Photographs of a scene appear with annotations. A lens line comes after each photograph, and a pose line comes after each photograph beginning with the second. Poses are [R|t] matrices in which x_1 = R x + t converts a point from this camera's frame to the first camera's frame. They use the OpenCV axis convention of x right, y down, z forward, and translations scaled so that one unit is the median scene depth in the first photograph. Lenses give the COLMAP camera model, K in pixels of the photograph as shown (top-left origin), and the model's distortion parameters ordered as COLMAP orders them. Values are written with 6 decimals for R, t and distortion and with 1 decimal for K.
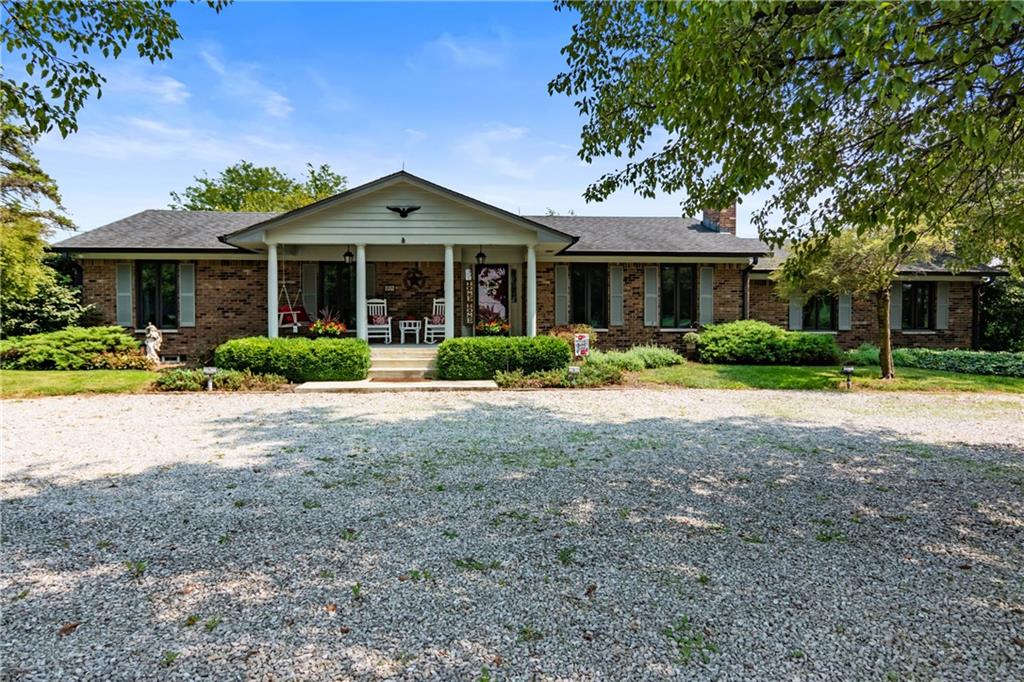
lens RADIAL K [[608.9, 0, 514.0], [0, 608.9, 328.1], [0, 0, 1]] dist [0.000632, -0.000134]
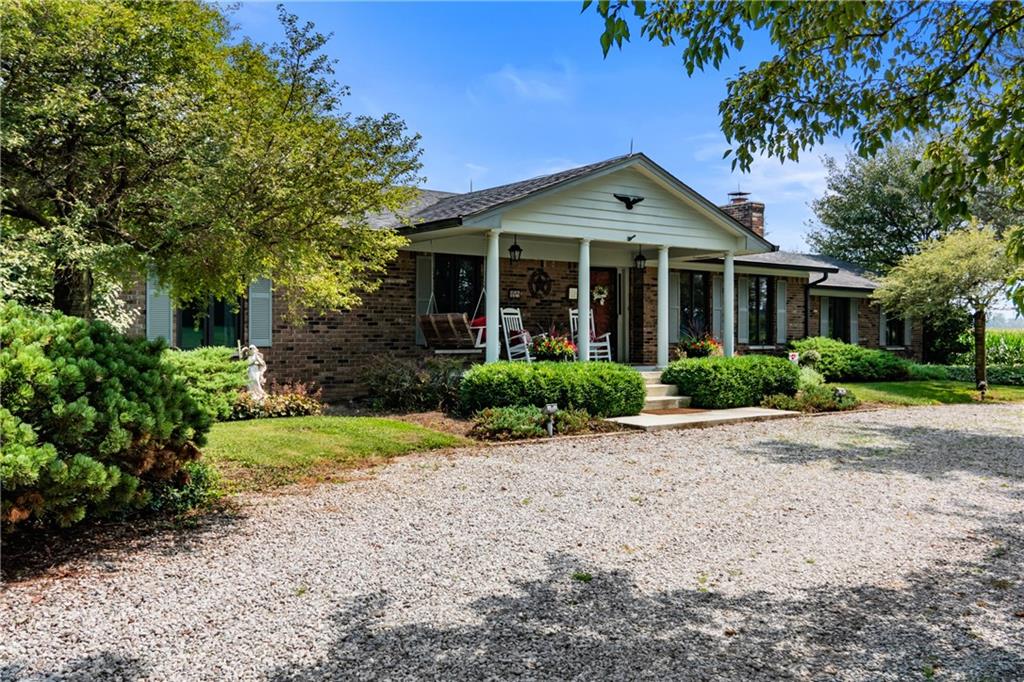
lens RADIAL K [[846.3, 0, 512.0], [0, 846.3, 341.0], [0, 0, 1]] dist [0.000618, 0.000205]
pose [[0.851933, -0.001019, 0.523650, -0.795903], [0.001194, 0.999999, 0.000004, -0.007827], [-0.523649, 0.000622, 0.851934, 0.118729]]
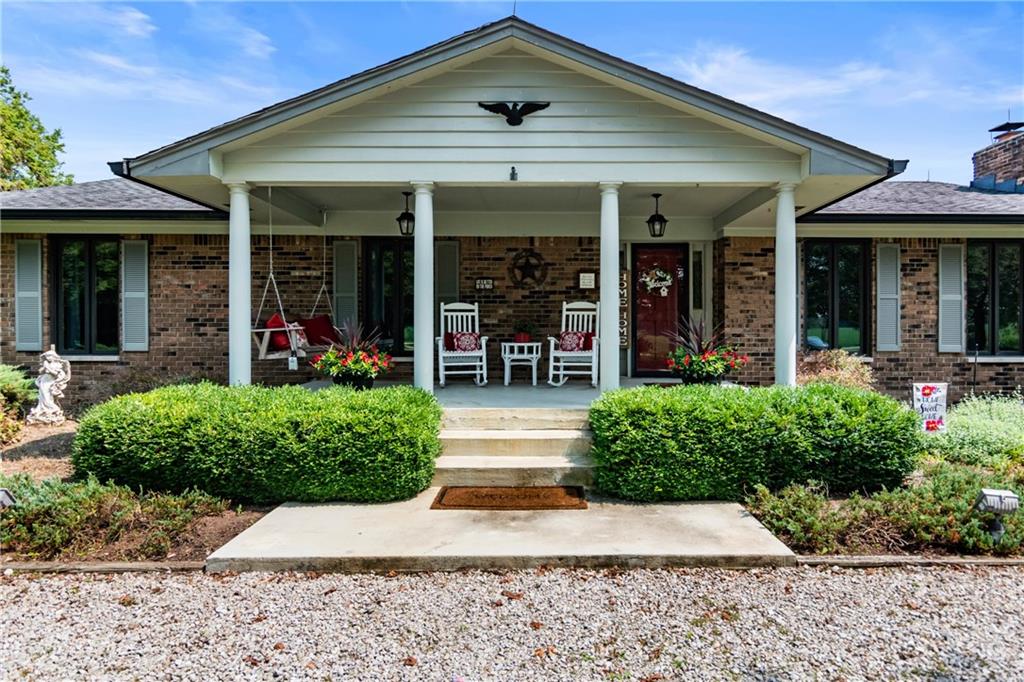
lens RADIAL K [[556.9, 0, 562.3], [0, 556.9, 331.3], [0, 0, 1]] dist [0.002215, 0.000359]
pose [[0.997966, 0.003591, -0.063642, -0.104375], [-0.003886, 0.999982, -0.004524, -0.020497], [0.063625, 0.004763, 0.997963, 0.515834]]
